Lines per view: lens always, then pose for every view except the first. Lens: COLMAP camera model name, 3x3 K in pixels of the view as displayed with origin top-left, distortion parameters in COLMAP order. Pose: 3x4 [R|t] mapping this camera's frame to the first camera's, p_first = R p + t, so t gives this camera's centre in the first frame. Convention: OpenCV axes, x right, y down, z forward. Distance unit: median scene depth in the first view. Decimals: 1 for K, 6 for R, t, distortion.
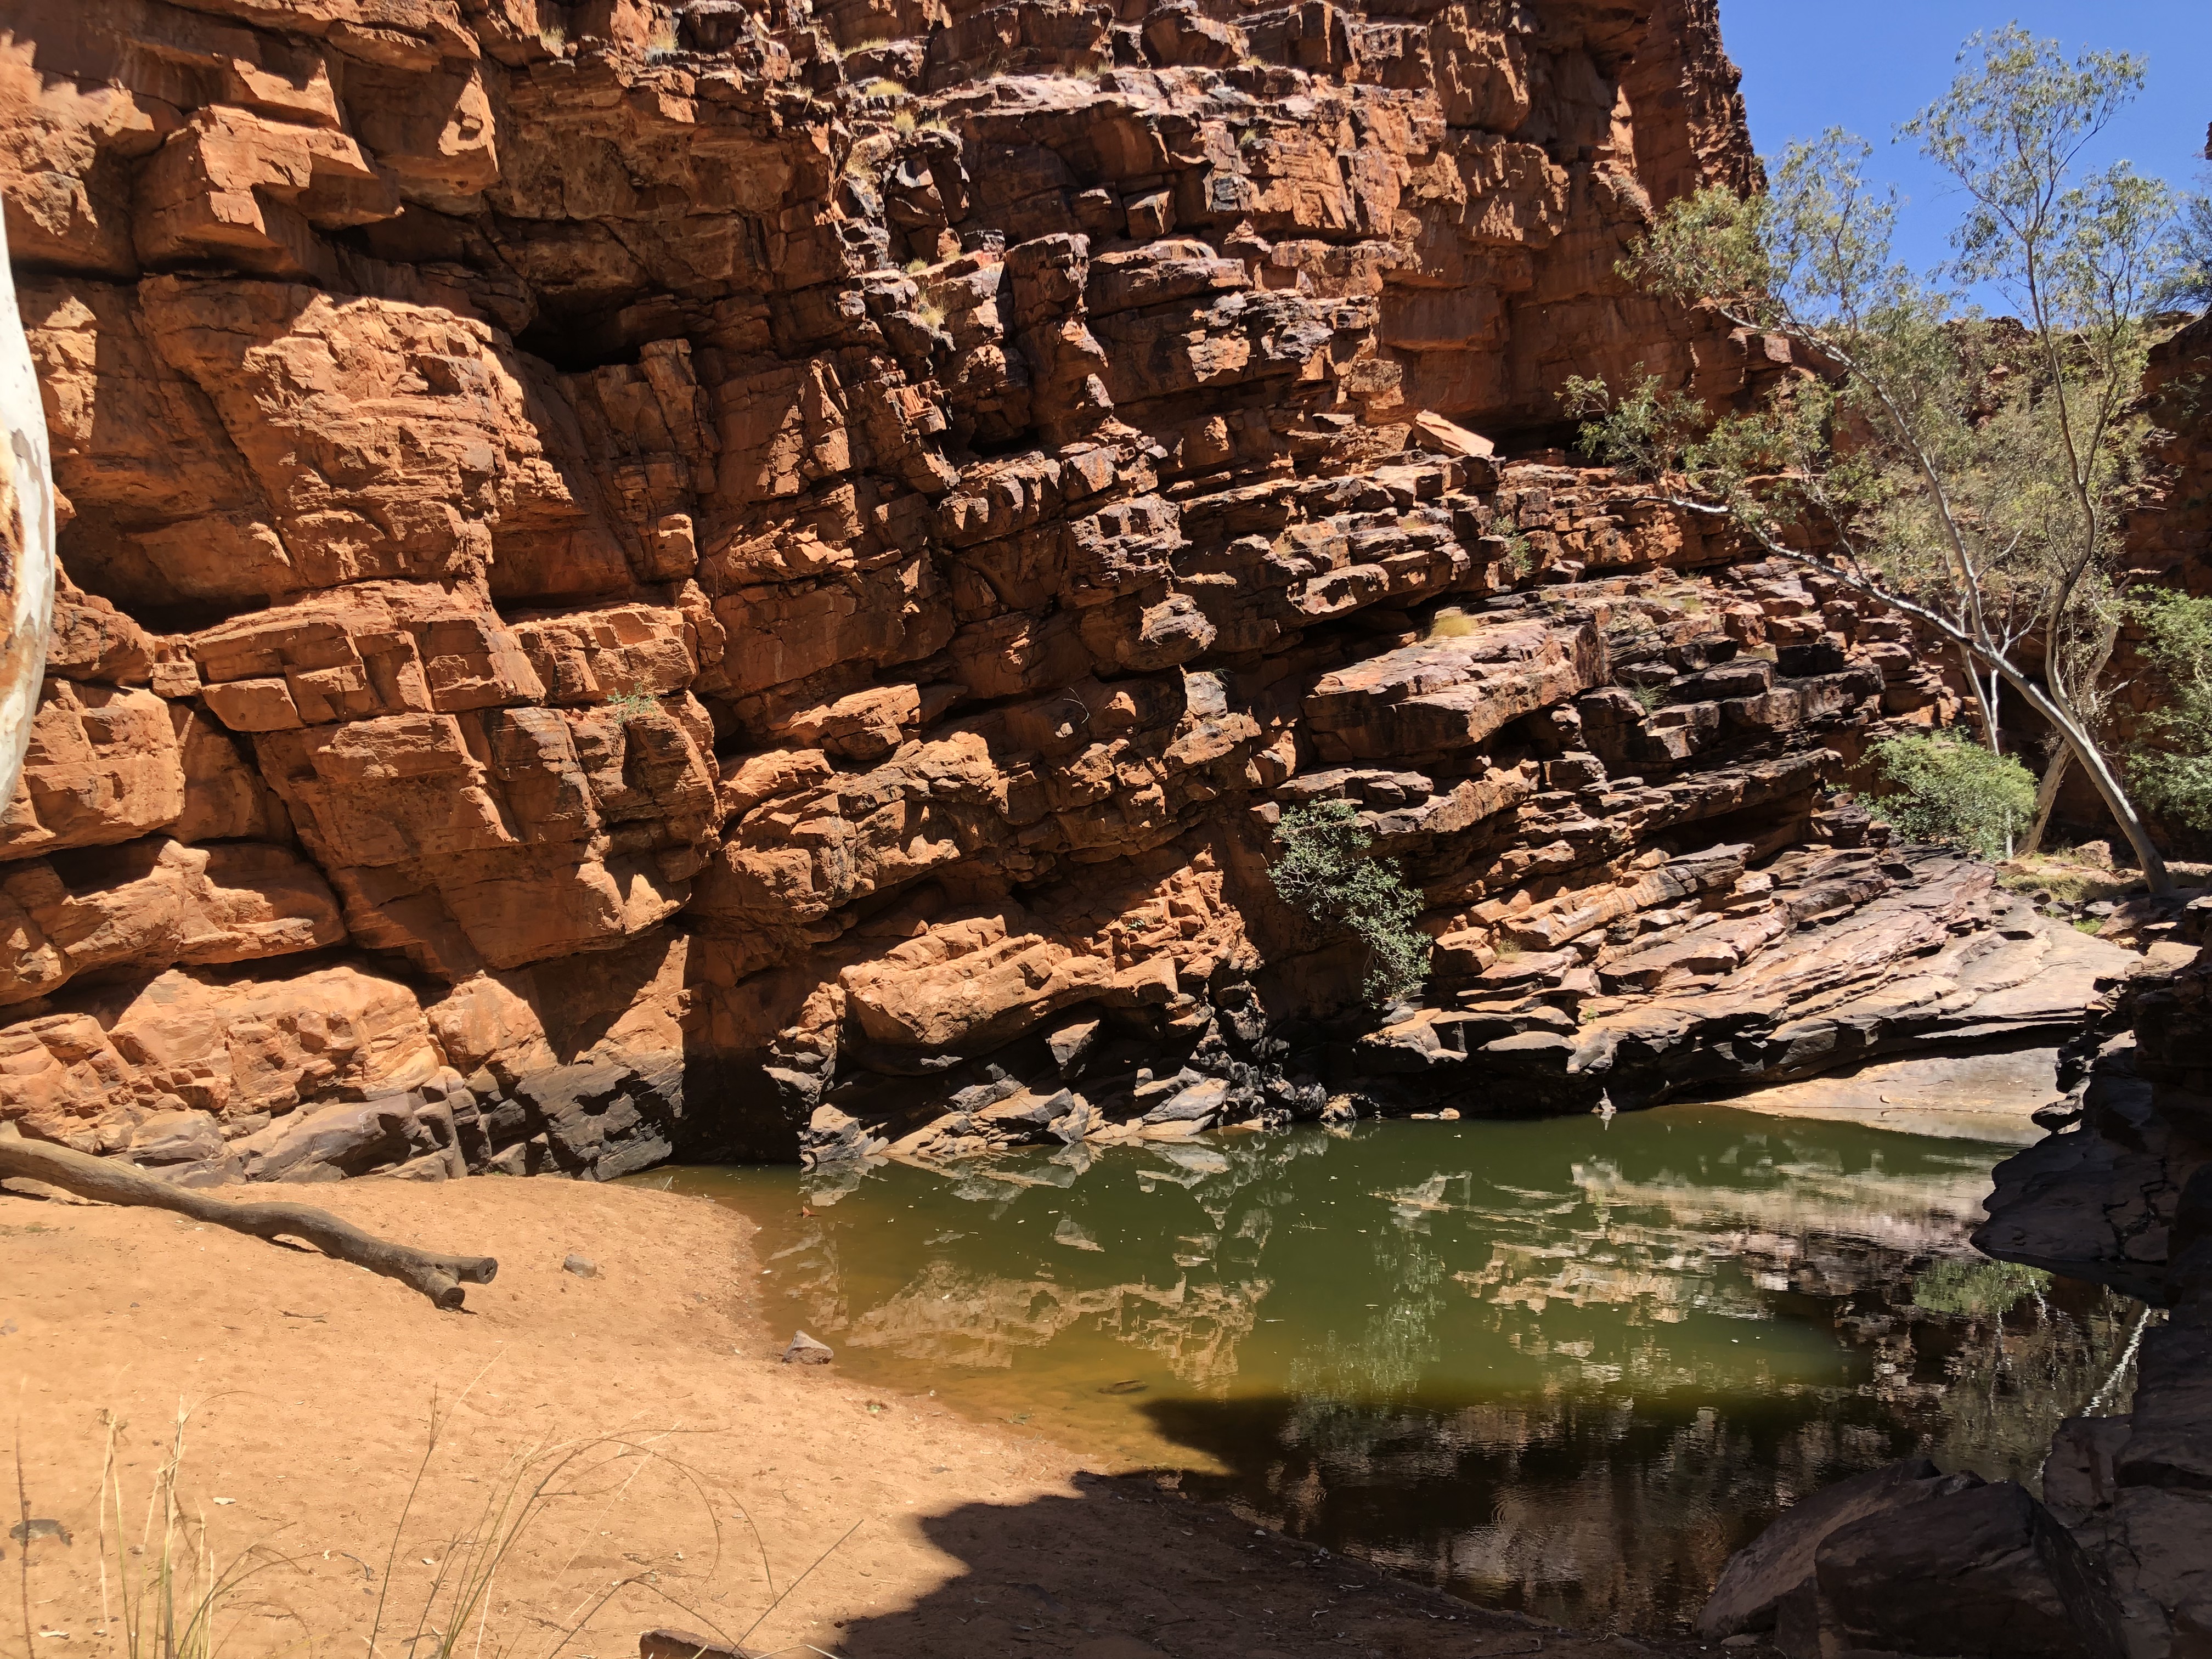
lens RADIAL K [[1666.2, 0, 1106.0], [0, 1666.2, 829.5], [0, 0, 1]] dist [0.100027, -0.185733]
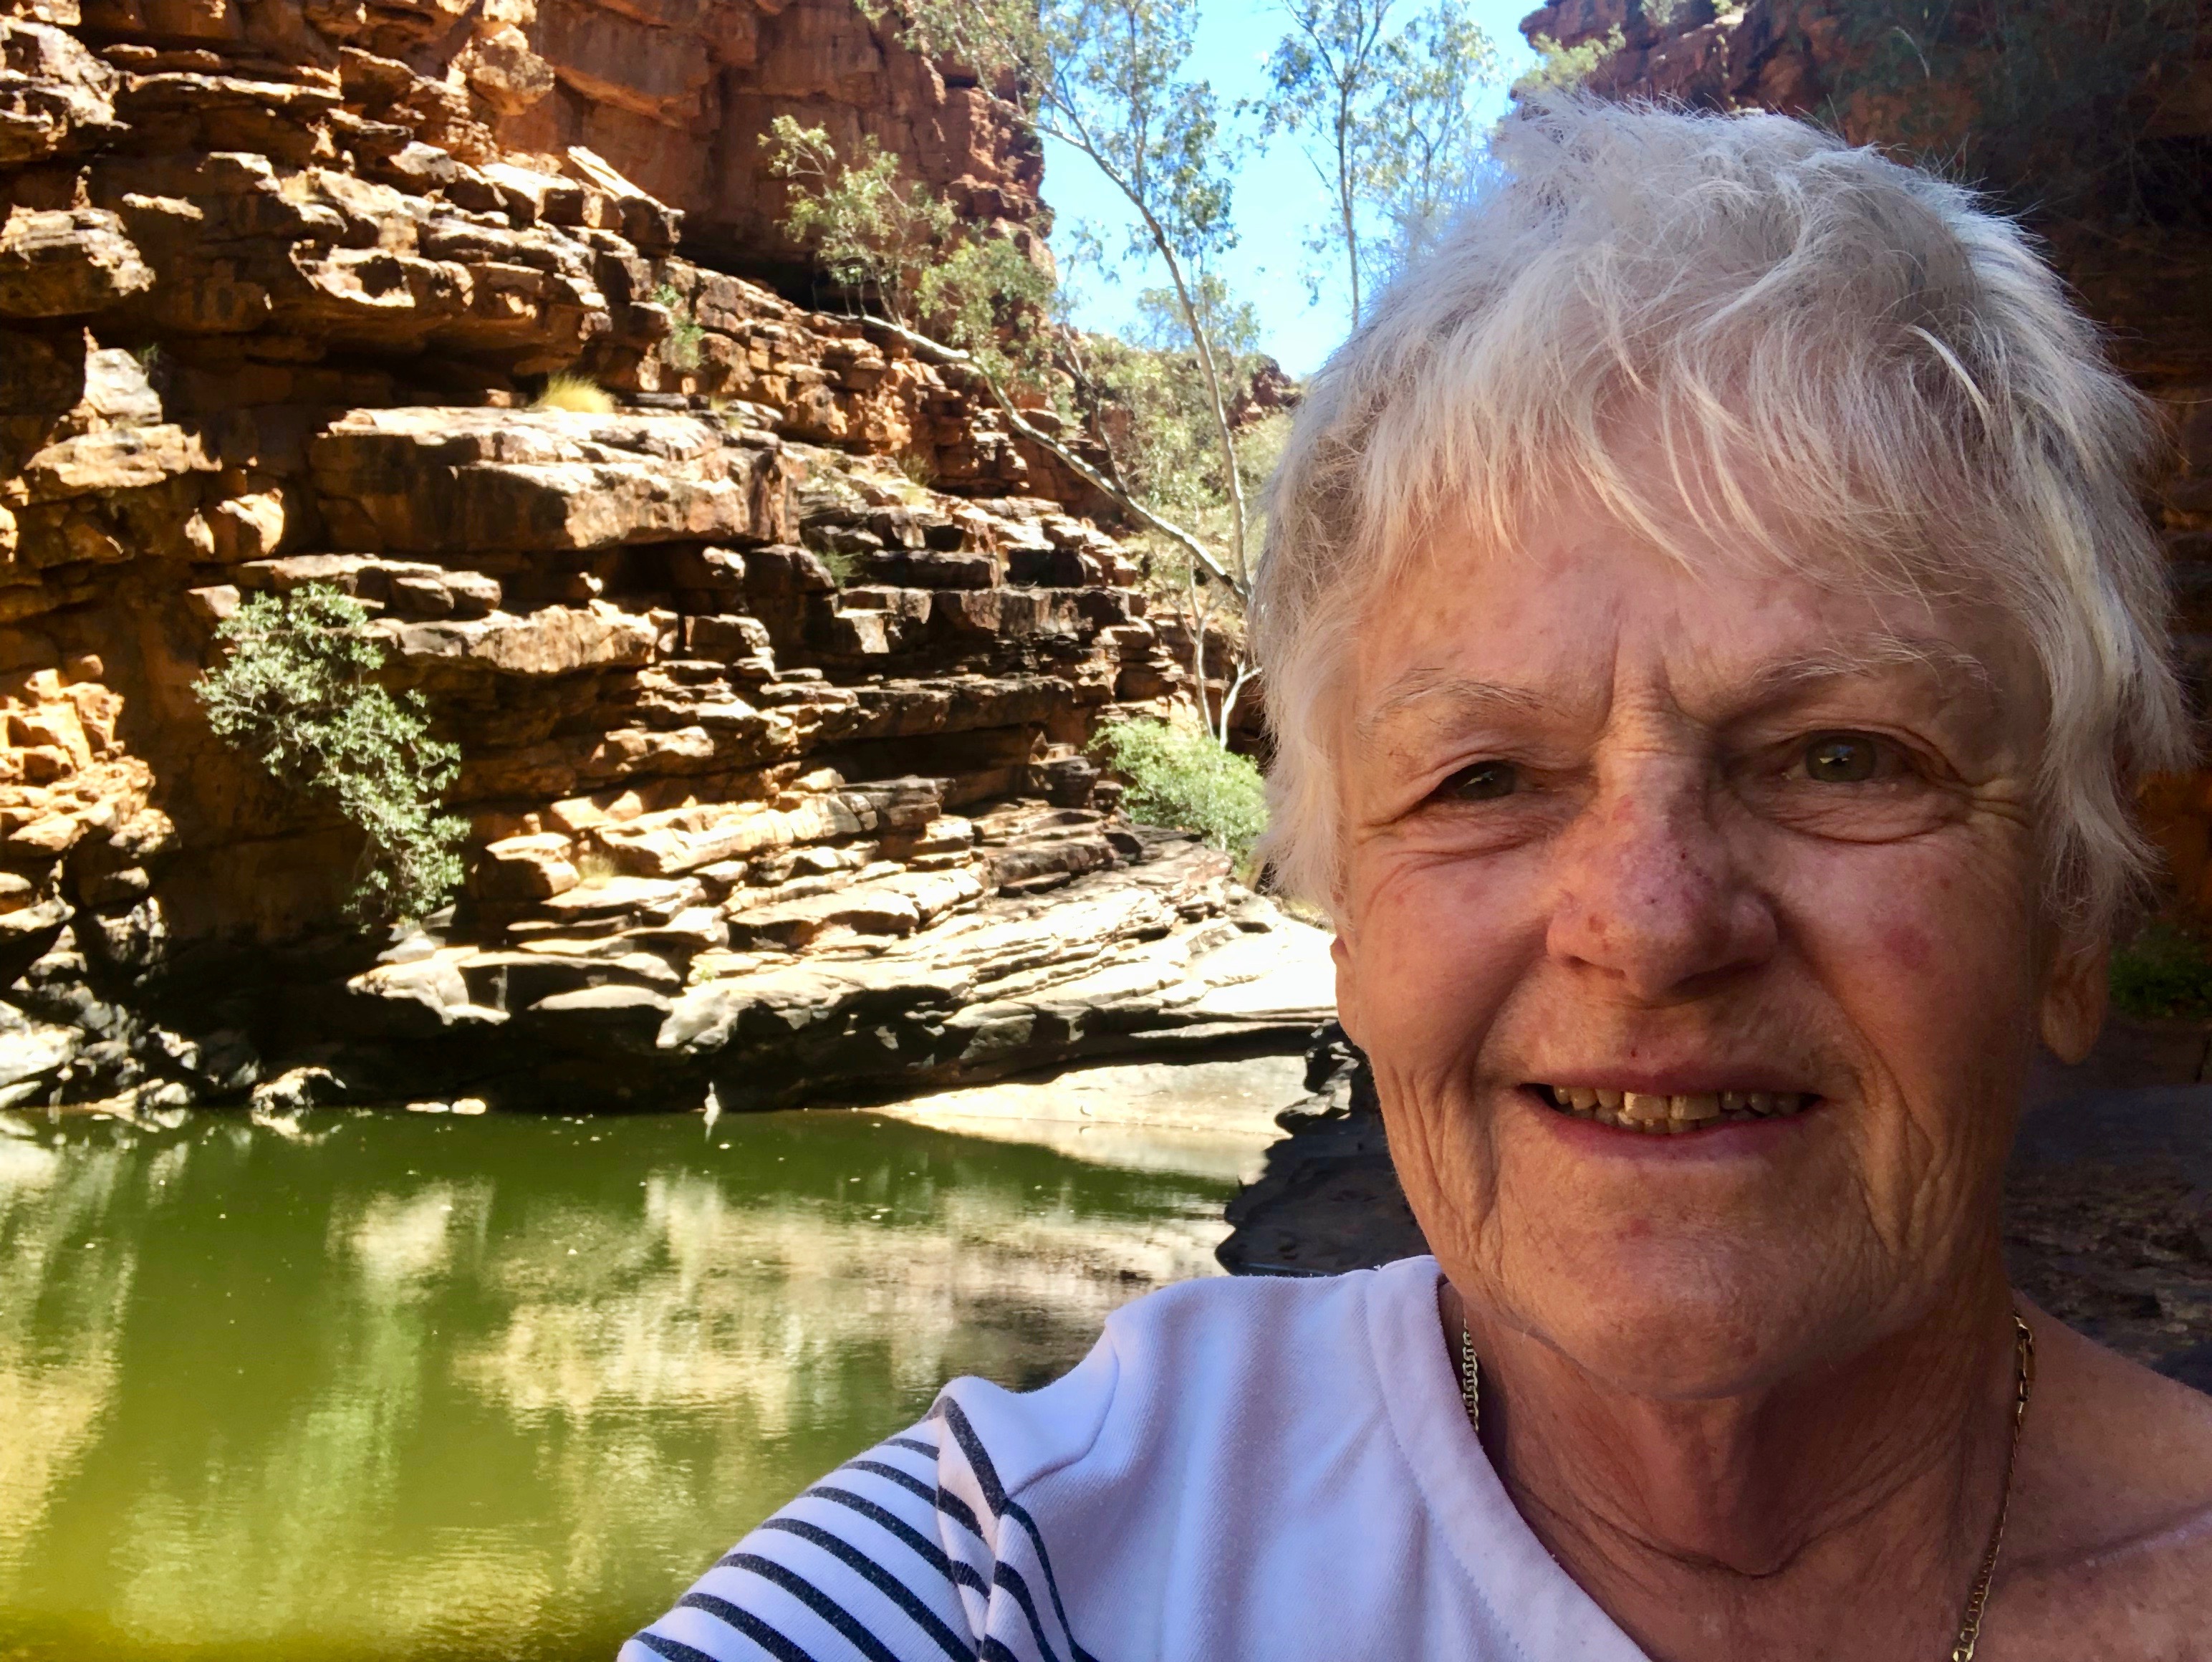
lens RADIAL K [[2080.3, 0, 1106.0], [0, 2080.3, 831.0], [0, 0, 1]] dist [0.000624, -0.022254]
pose [[0.902111, 0.098163, 0.420191, 0.072462], [-0.095164, 0.995063, -0.028154, 0.058291], [-0.420880, -0.014589, 0.906999, 0.166570]]
